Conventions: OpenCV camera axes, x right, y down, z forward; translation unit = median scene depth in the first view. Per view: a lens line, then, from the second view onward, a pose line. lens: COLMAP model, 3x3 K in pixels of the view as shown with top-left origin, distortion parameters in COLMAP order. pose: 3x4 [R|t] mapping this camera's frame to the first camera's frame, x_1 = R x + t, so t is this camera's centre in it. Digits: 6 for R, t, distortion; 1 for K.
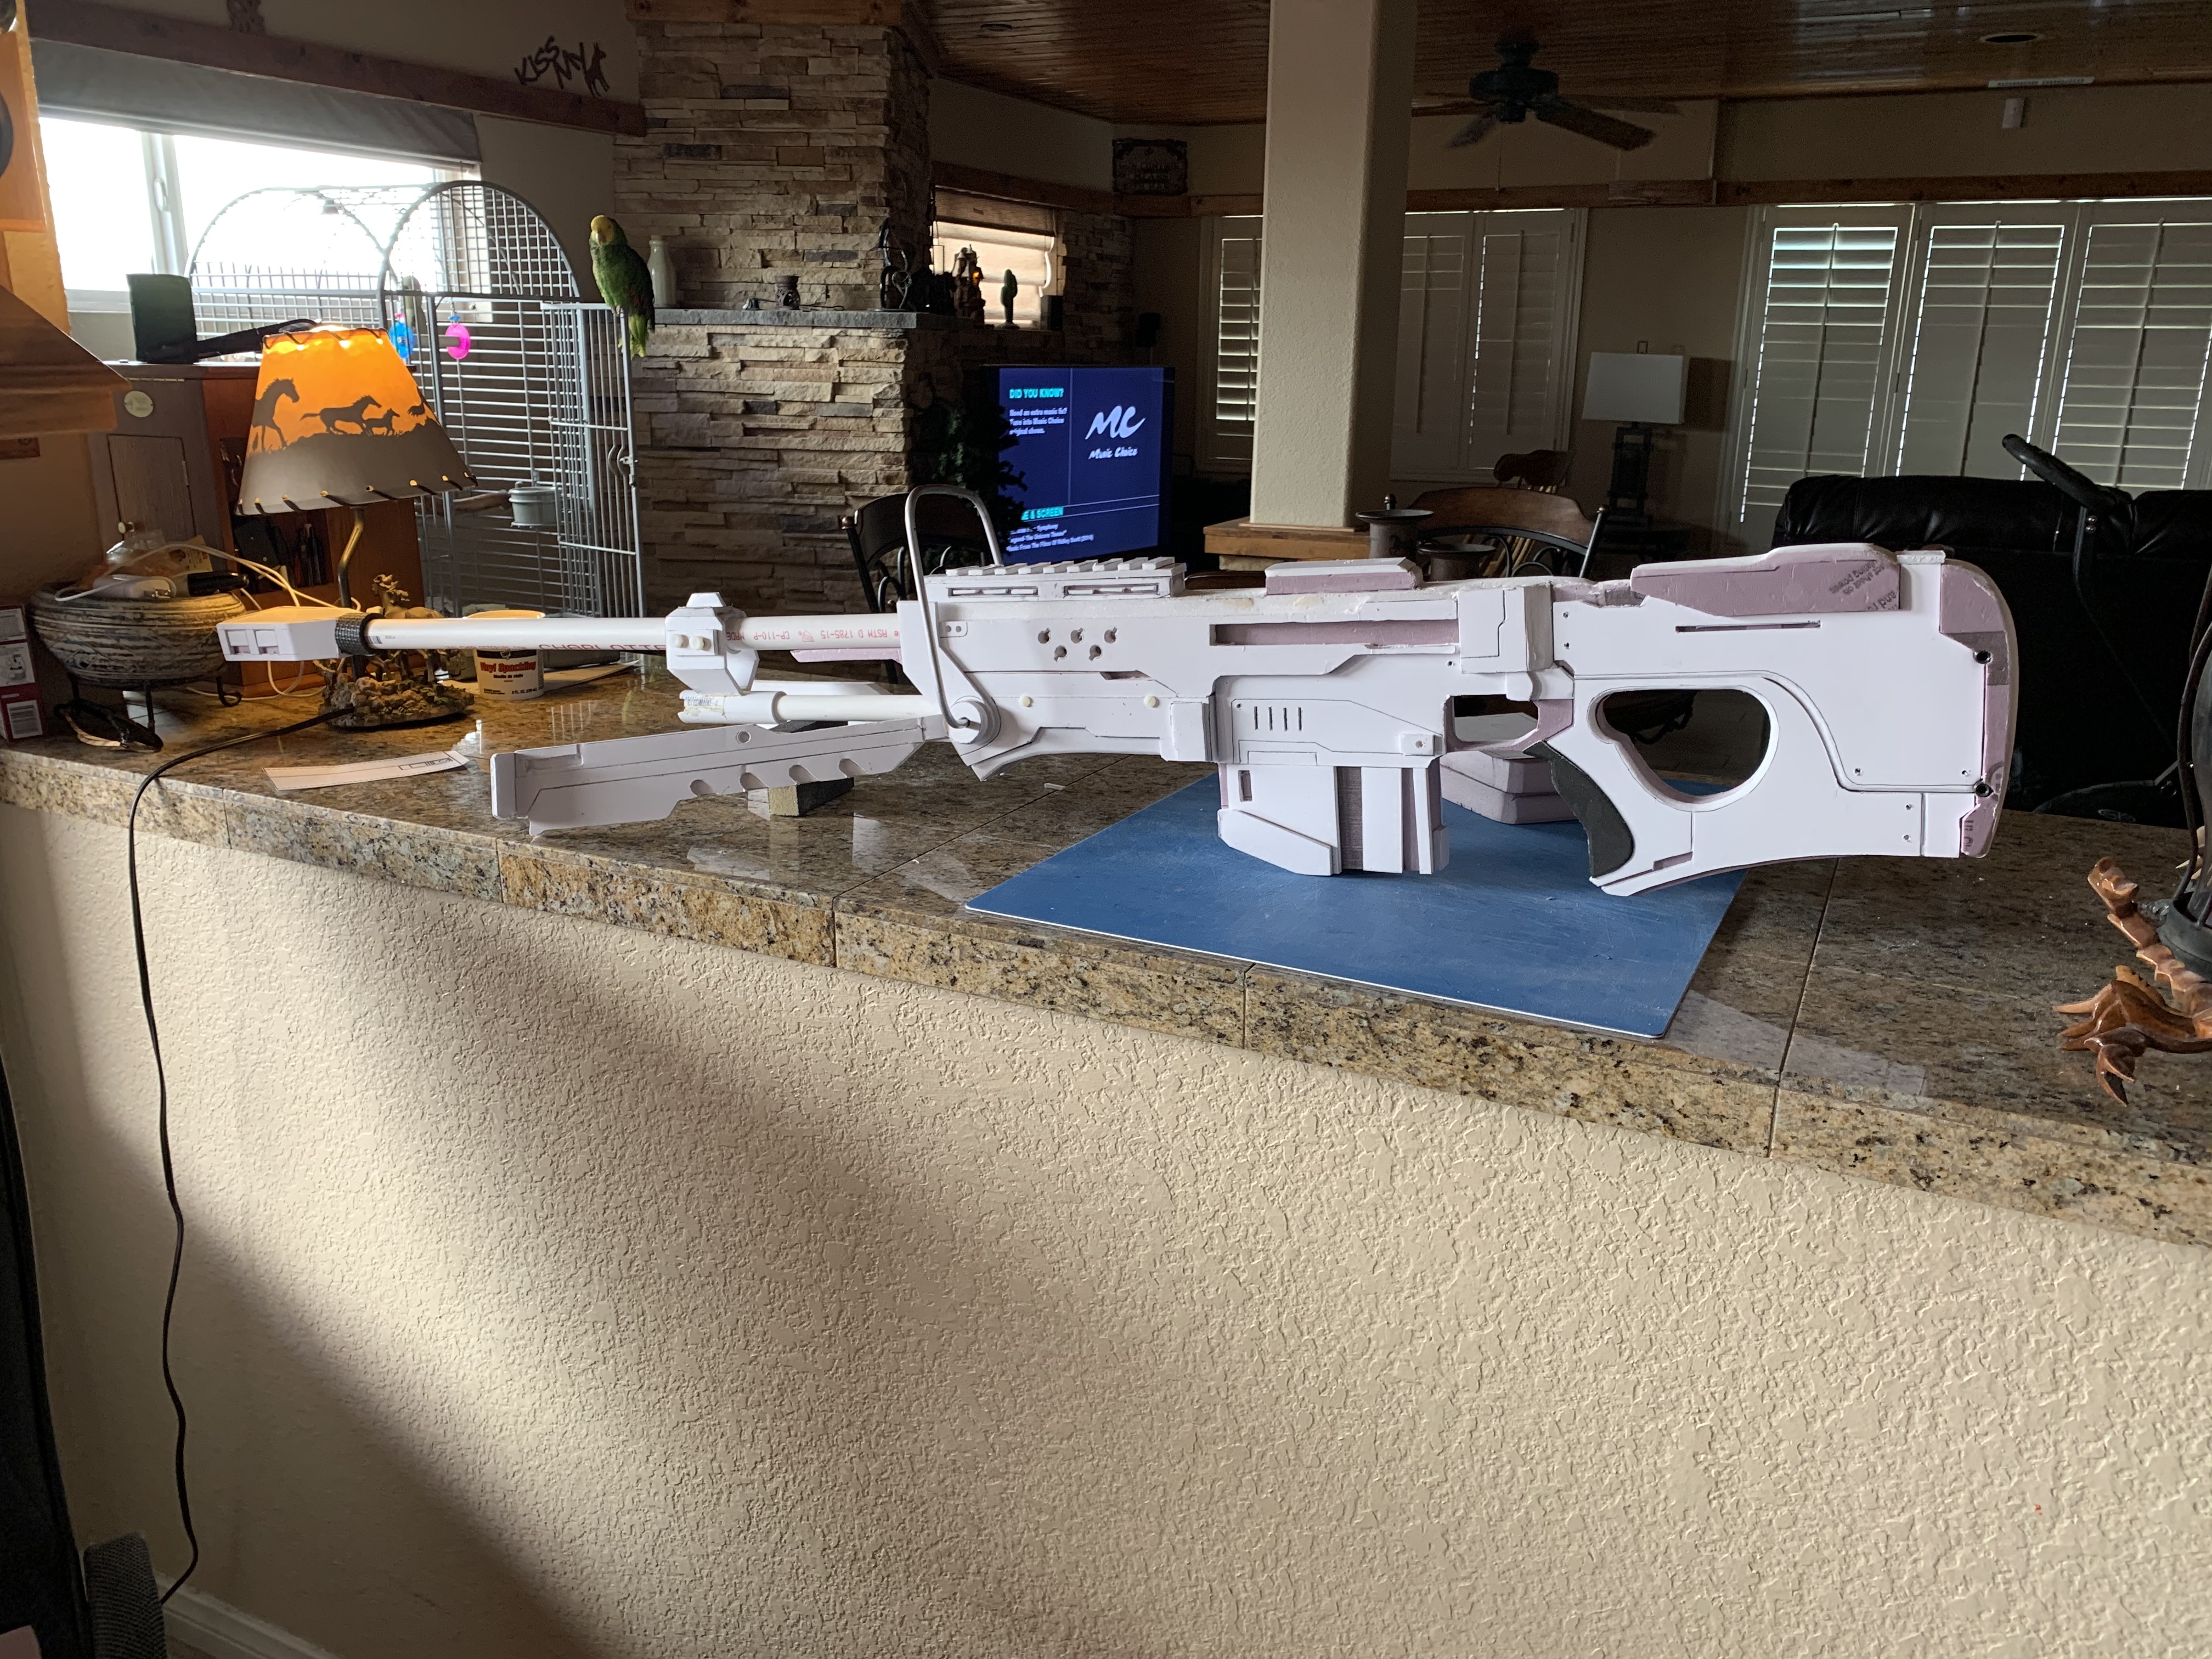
lens RADIAL K [[1774.4, 0, 1104.8], [0, 1774.4, 826.7], [0, 0, 1]] dist [0.015515, 0.003091]
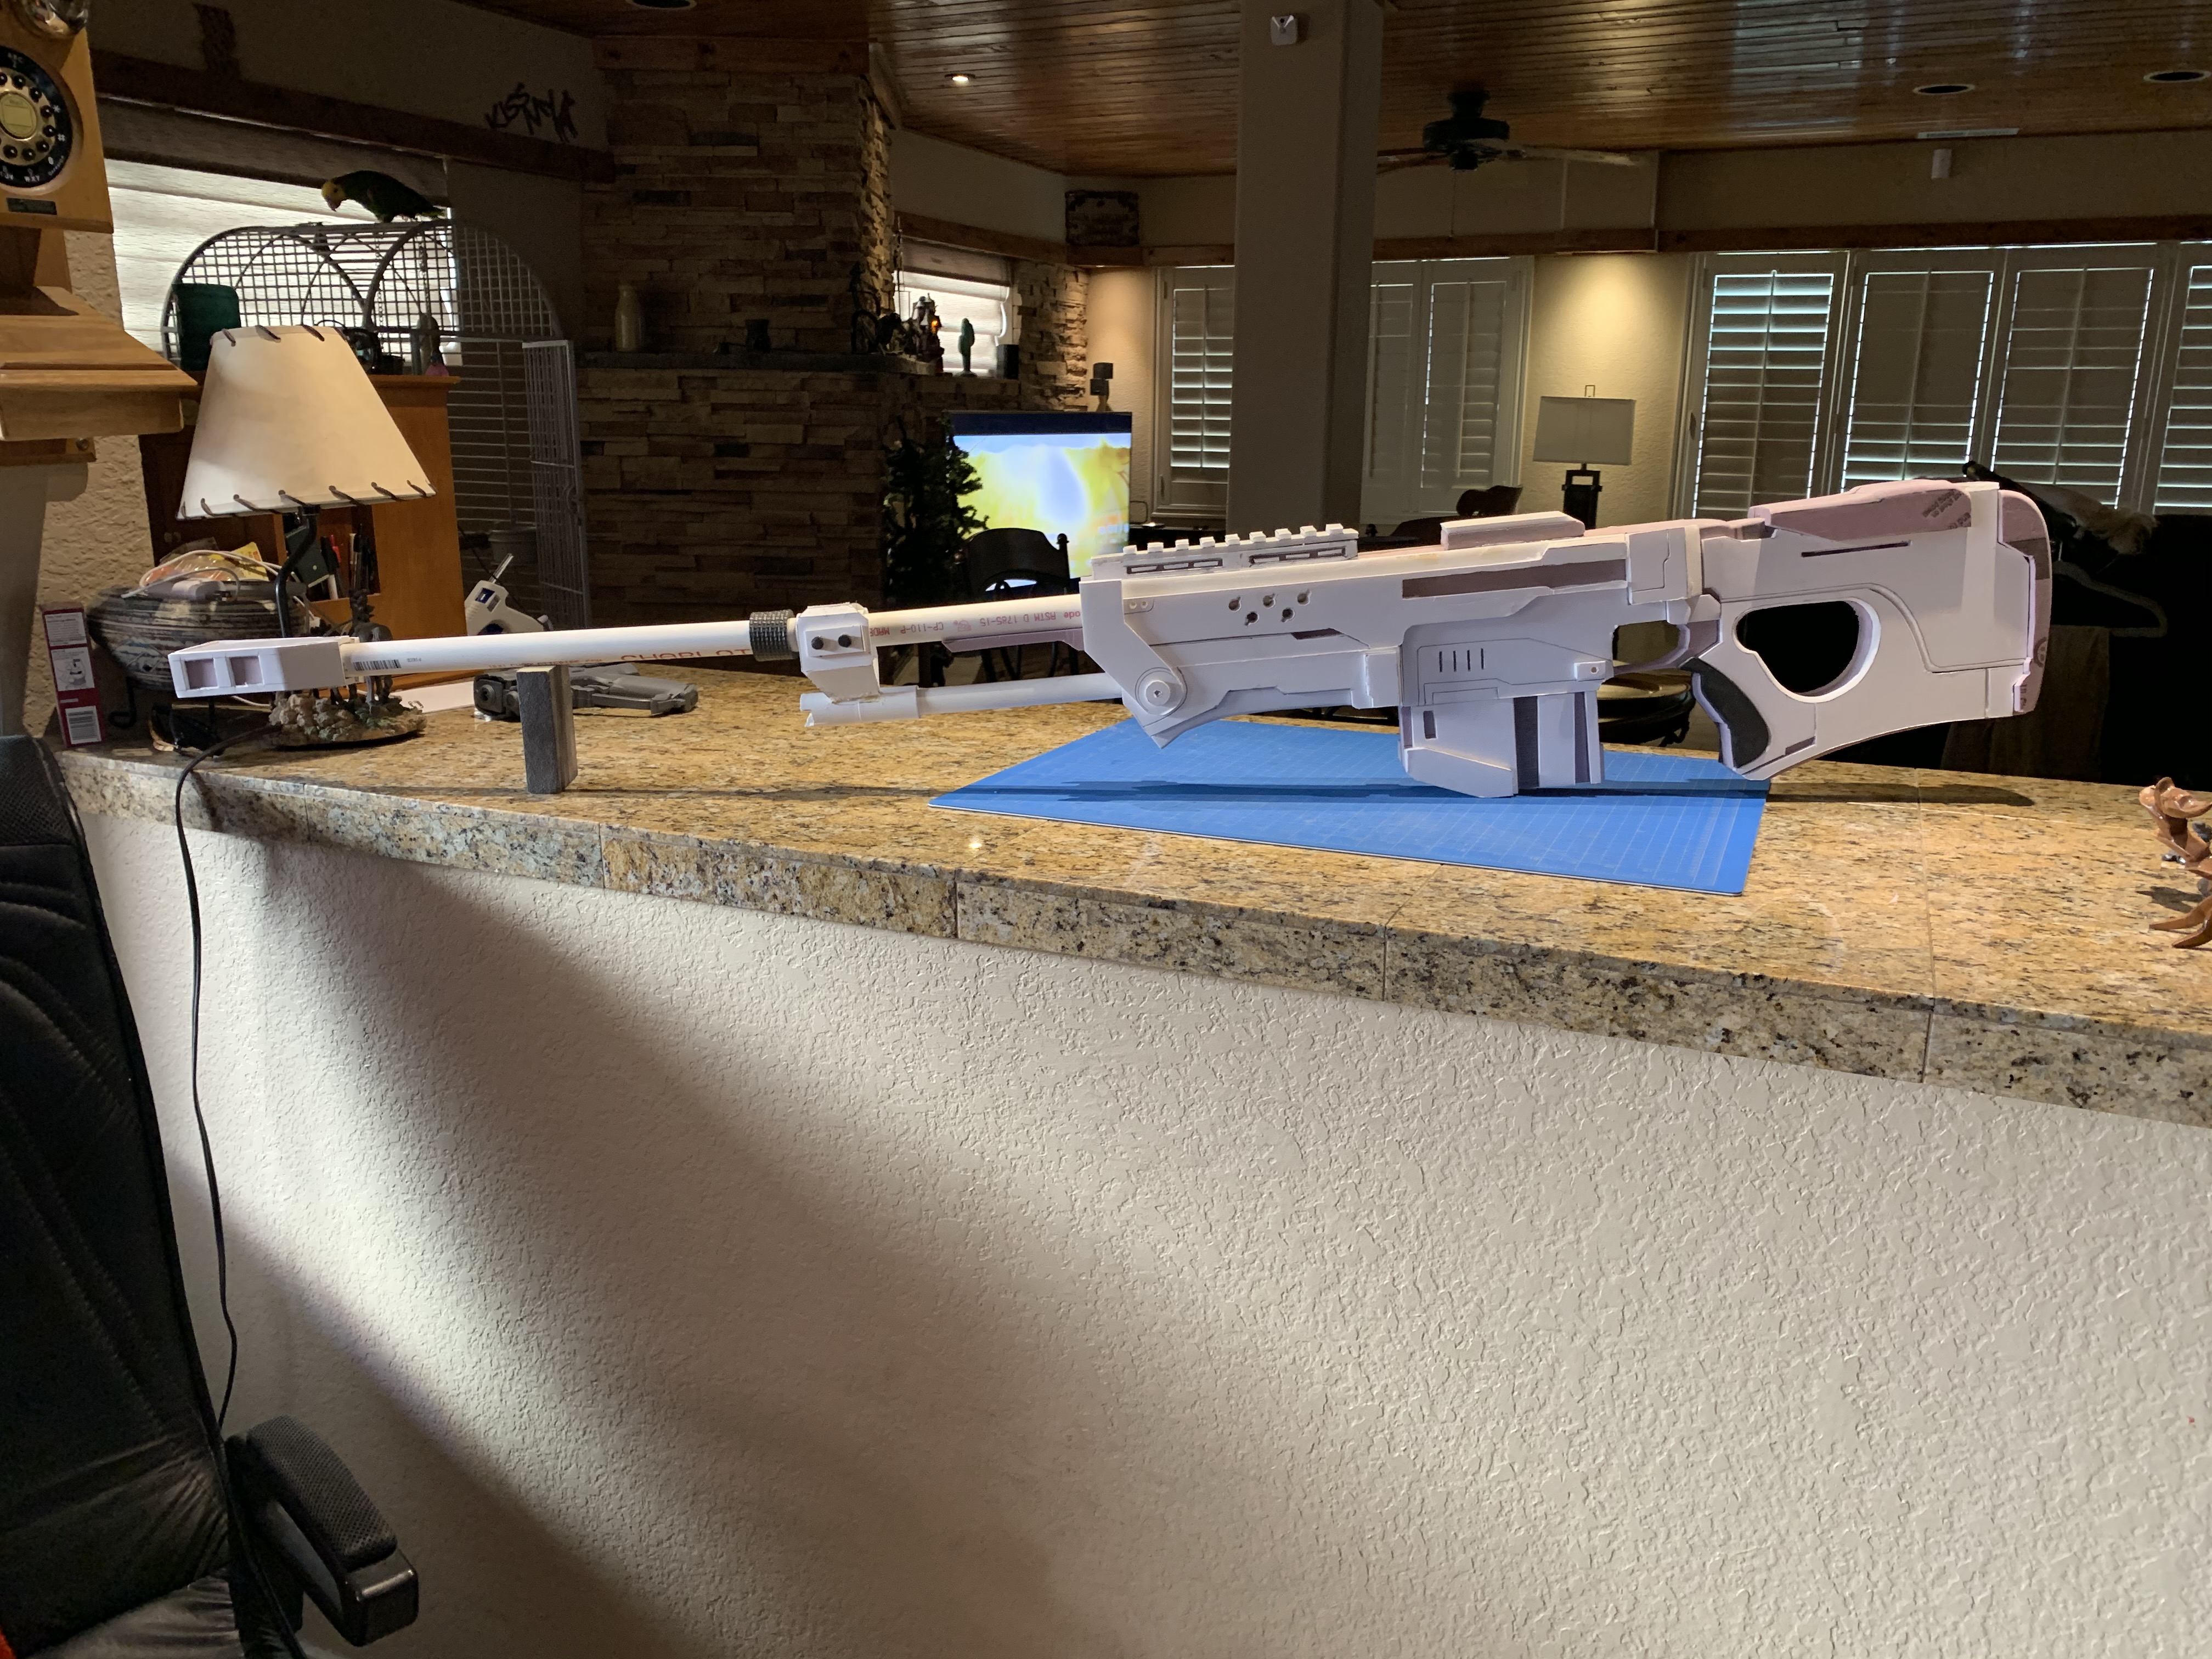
lens RADIAL K [[1774.4, 0, 1104.7], [0, 1774.4, 834.9], [0, 0, 1]] dist [0.015515, 0.003091]
pose [[0.999138, -0.015410, 0.038541, -0.097849], [0.016501, 0.999467, -0.028151, 0.046713], [-0.038086, 0.028763, 0.998860, -0.007300]]
